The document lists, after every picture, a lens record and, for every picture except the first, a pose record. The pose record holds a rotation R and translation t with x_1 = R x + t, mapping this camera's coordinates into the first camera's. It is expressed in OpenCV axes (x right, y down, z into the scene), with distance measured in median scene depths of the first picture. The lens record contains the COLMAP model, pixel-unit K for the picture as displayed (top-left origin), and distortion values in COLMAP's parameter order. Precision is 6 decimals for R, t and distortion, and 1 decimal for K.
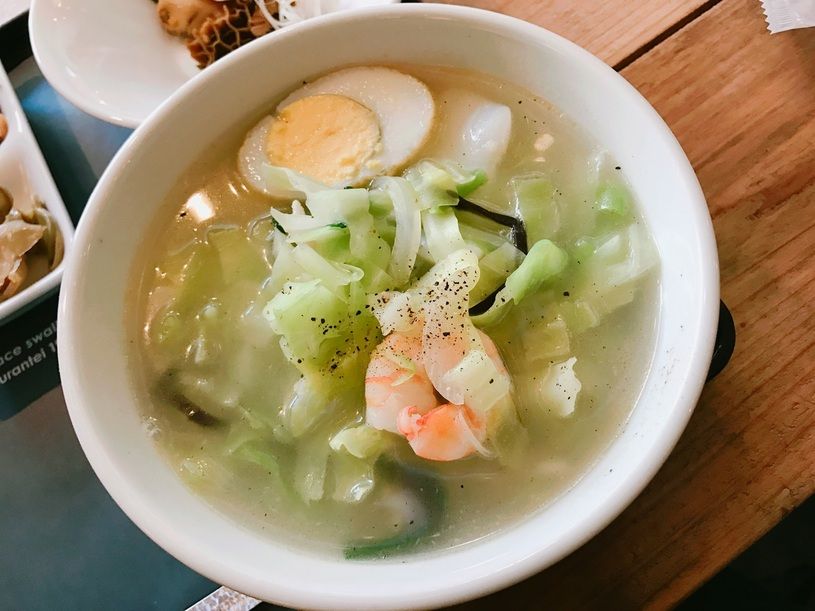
lens RADIAL K [[670.9, 0, 403.5], [0, 670.9, 309.3], [0, 0, 1]] dist [0.002227, -0.013901]
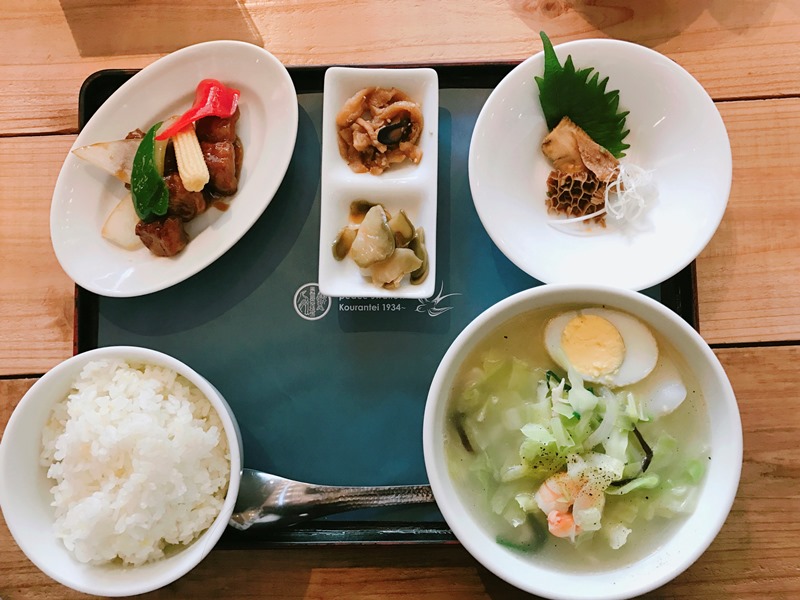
lens RADIAL K [[658.5, 0, 403.9], [0, 658.5, 300.4], [0, 0, 1]] dist [0.002227, -0.013901]
pose [[0.838473, 0.542111, 0.055486, -0.814509], [-0.527612, 0.782114, 0.331546, -0.760683], [0.136338, -0.307267, 0.941806, -0.818557]]
